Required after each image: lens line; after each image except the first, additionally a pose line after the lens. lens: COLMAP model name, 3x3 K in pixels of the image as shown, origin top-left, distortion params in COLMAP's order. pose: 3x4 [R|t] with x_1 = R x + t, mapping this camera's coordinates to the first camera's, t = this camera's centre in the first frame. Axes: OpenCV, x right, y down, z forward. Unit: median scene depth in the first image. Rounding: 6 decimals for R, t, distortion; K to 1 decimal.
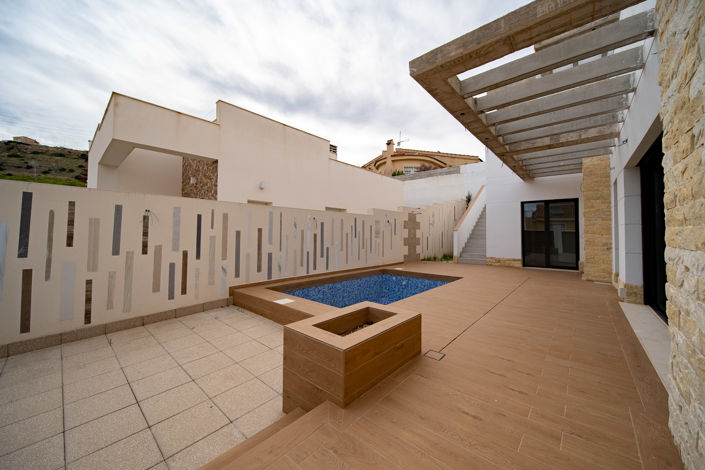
lens RADIAL K [[260.5, 0, 355.3], [0, 260.5, 226.3], [0, 0, 1]] dist [-0.000577, -0.000042]
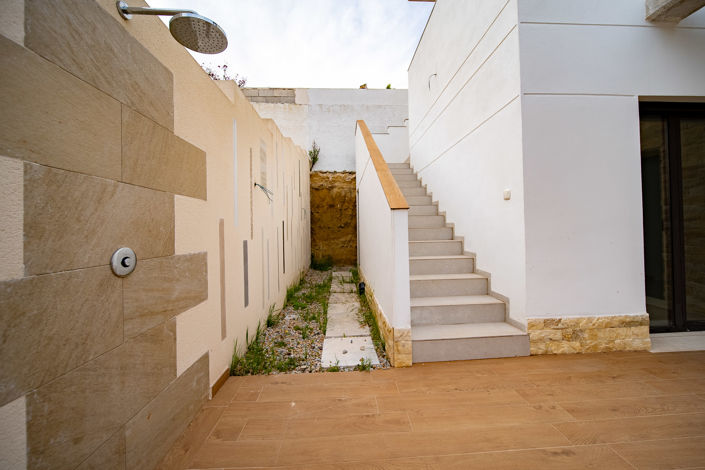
lens RADIAL K [[260.5, 0, 355.3], [0, 260.5, 226.3], [0, 0, 1]] dist [-0.000577, -0.000042]
pose [[0.716375, -0.011278, 0.697625, 0.213175], [-0.000319, 0.999864, 0.016491, 0.026526], [-0.697716, -0.012036, 0.716273, 0.863179]]
